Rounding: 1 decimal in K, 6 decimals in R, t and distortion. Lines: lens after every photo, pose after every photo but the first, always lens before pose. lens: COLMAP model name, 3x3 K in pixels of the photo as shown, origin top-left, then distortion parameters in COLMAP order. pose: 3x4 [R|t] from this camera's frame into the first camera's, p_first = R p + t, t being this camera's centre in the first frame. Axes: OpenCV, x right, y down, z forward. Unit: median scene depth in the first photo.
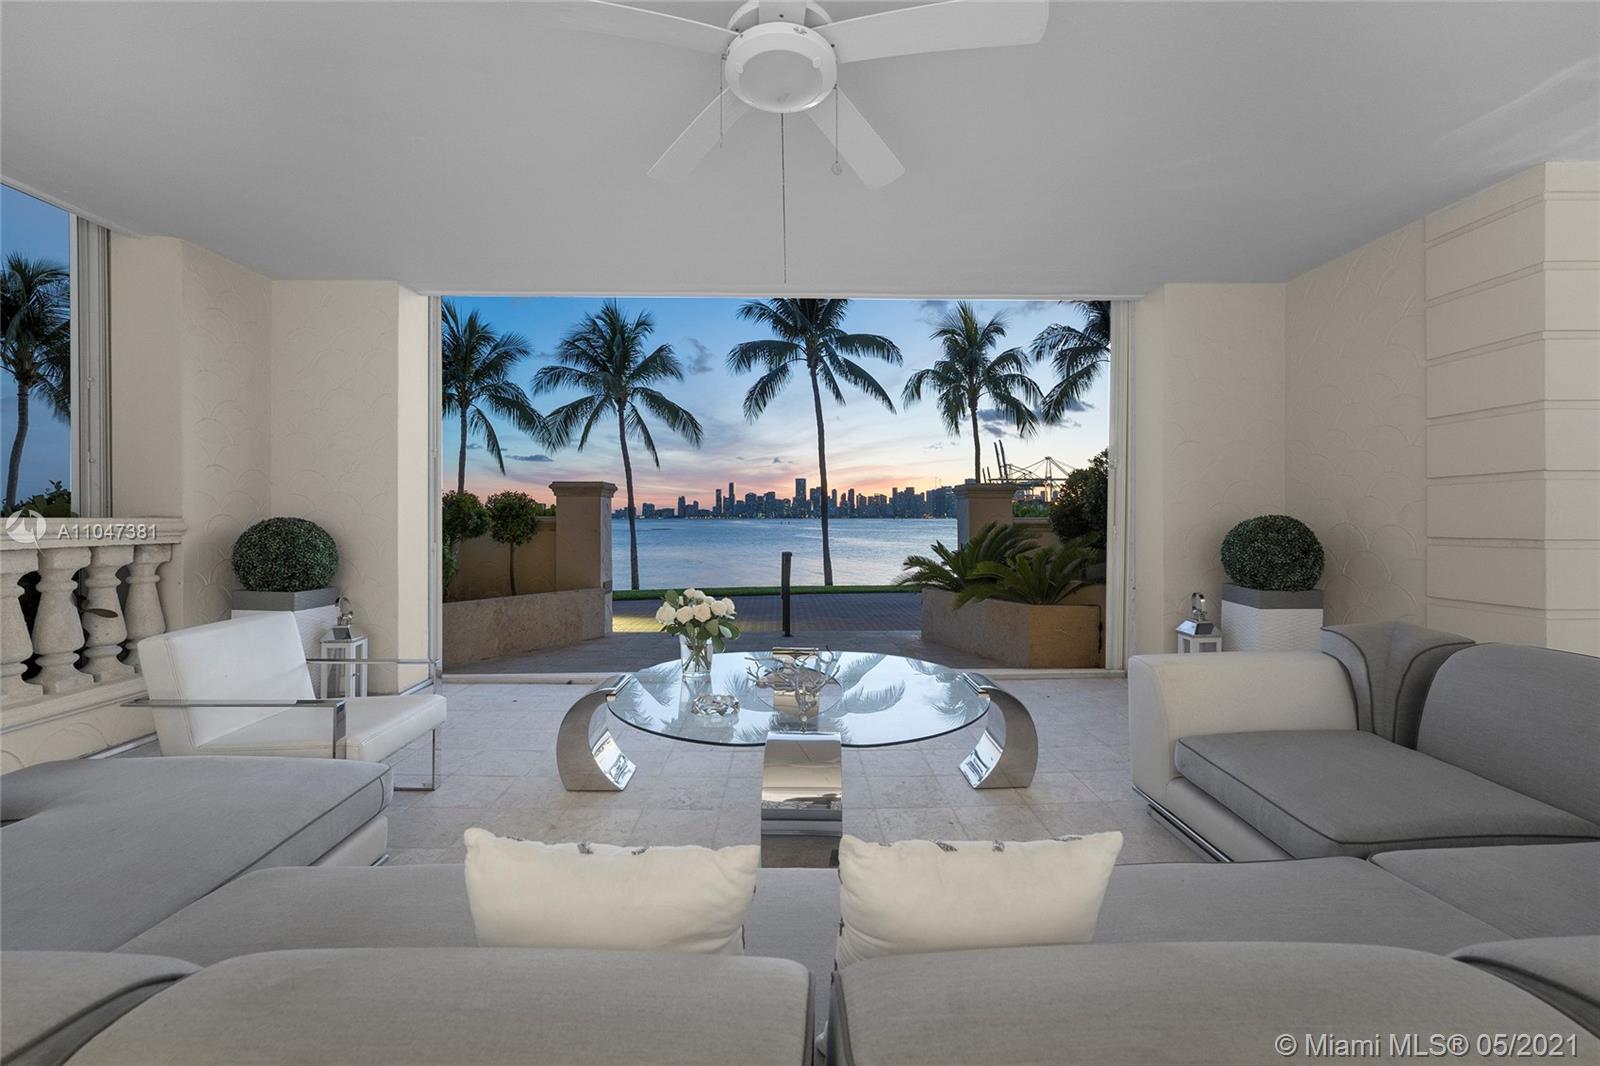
lens RADIAL K [[654.4, 0, 801.8], [0, 654.4, 522.9], [0, 0, 1]] dist [-0.020194, -0.000083]
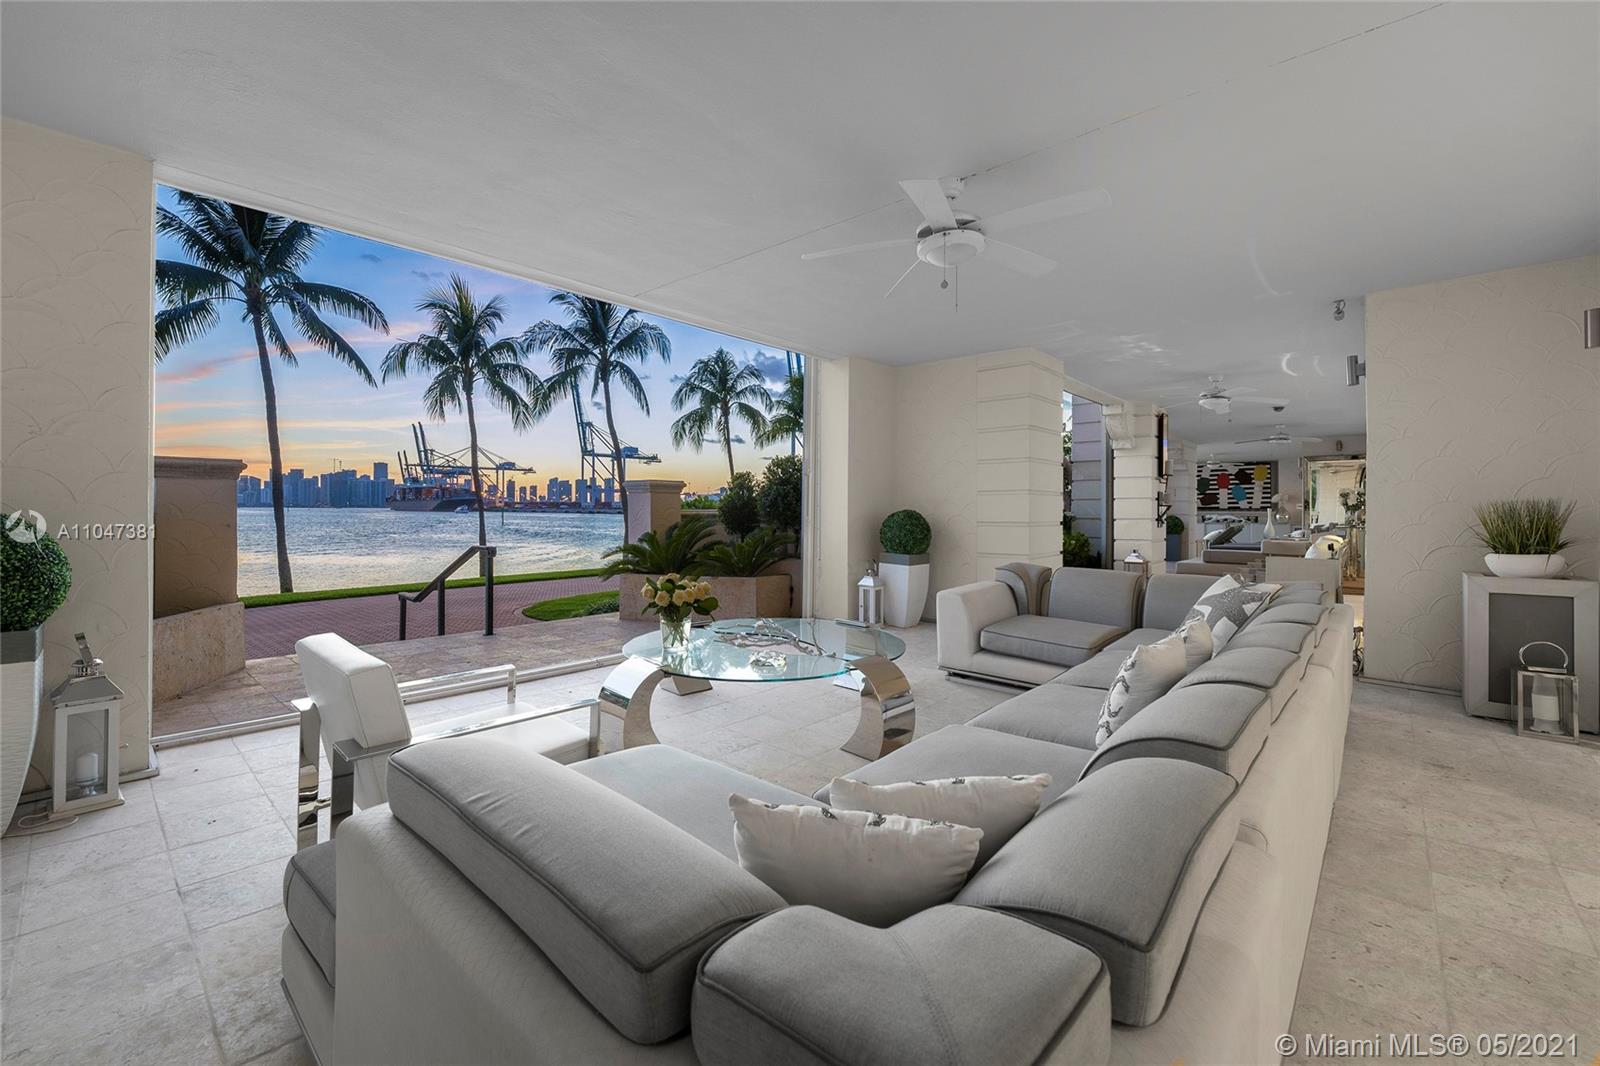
lens RADIAL K [[654.4, 0, 794.8], [0, 654.4, 517.2], [0, 0, 1]] dist [-0.020194, -0.000083]
pose [[0.679223, -0.004402, 0.733919, -0.109259], [-0.000141, 0.999981, 0.006128, -0.000368], [-0.733932, -0.004266, 0.679209, 0.010493]]
